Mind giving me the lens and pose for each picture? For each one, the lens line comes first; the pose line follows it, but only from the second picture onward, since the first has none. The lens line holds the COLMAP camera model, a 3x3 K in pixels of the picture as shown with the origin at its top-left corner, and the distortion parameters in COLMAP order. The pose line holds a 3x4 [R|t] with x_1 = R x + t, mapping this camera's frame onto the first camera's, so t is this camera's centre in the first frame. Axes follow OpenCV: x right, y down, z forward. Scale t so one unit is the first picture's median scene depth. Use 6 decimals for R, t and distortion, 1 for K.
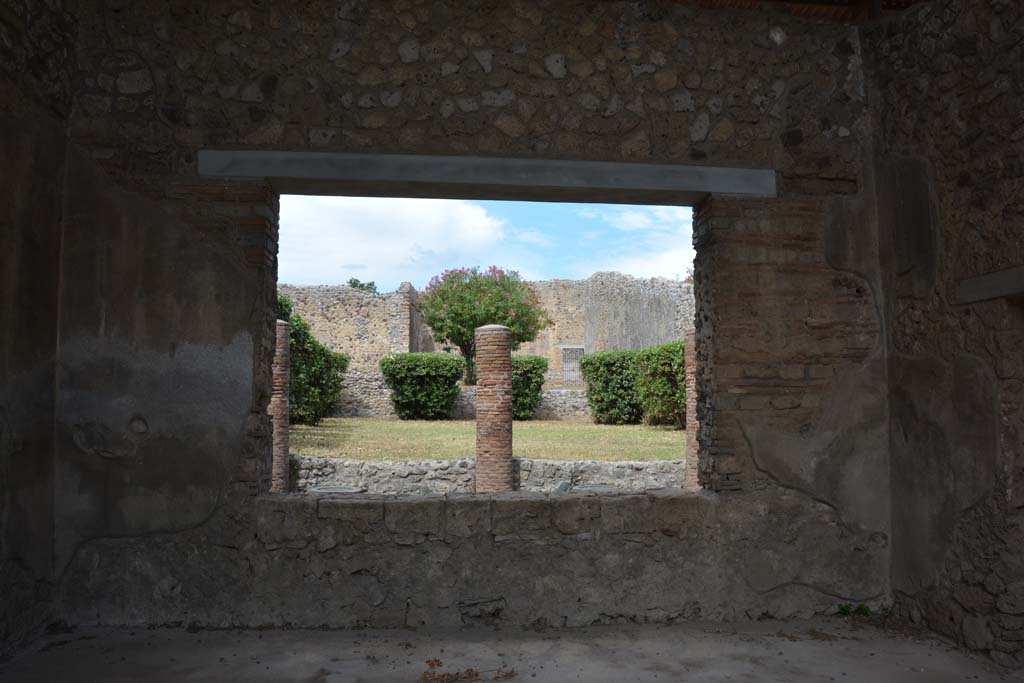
lens RADIAL K [[805.8, 0, 512.0], [0, 805.8, 341.5], [0, 0, 1]] dist [-0.167196, 0.138306]
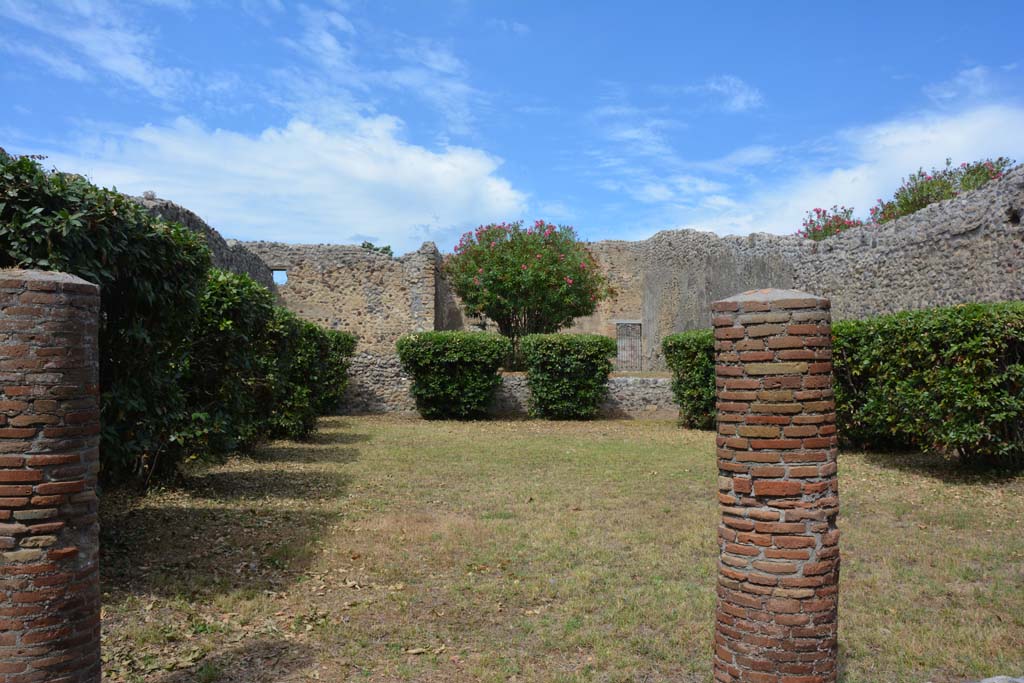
lens RADIAL K [[805.8, 0, 512.0], [0, 805.8, 341.5], [0, 0, 1]] dist [-0.167196, 0.138306]
pose [[0.999782, 0.001529, -0.020837, -0.038798], [-0.000775, 0.999346, 0.036140, -0.003938], [0.020878, -0.036116, 0.999129, 0.235341]]
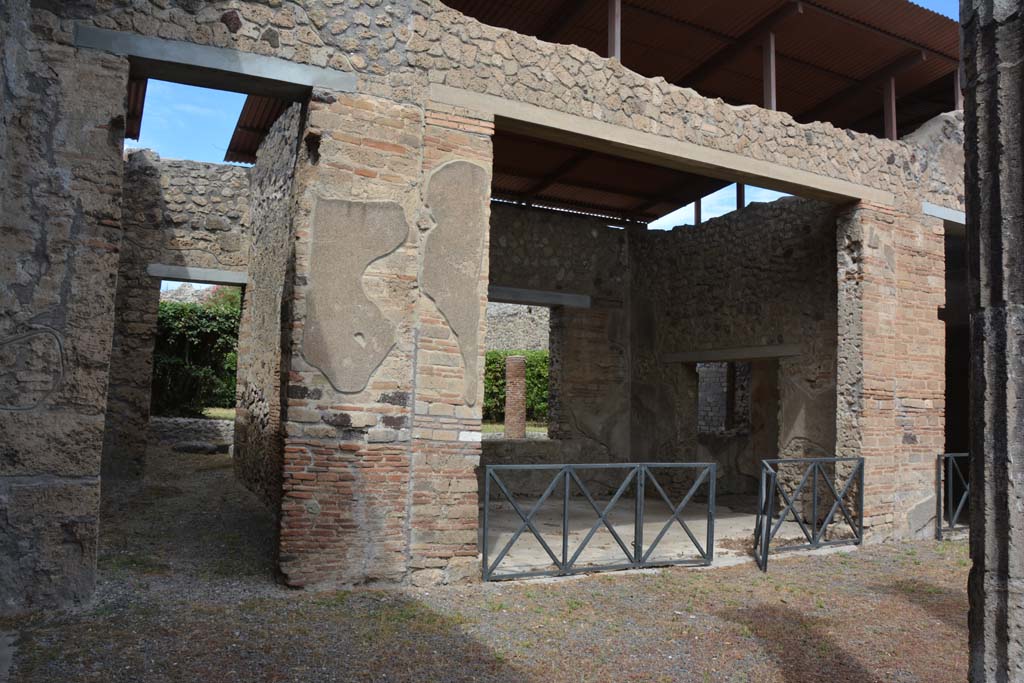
lens RADIAL K [[805.8, 0, 512.0], [0, 805.8, 341.5], [0, 0, 1]] dist [-0.167196, 0.138306]
pose [[0.923365, 0.051418, 0.380465, -0.153974], [-0.052986, 0.998575, -0.006359, -0.013466], [-0.380249, -0.014287, 0.924774, -0.215410]]
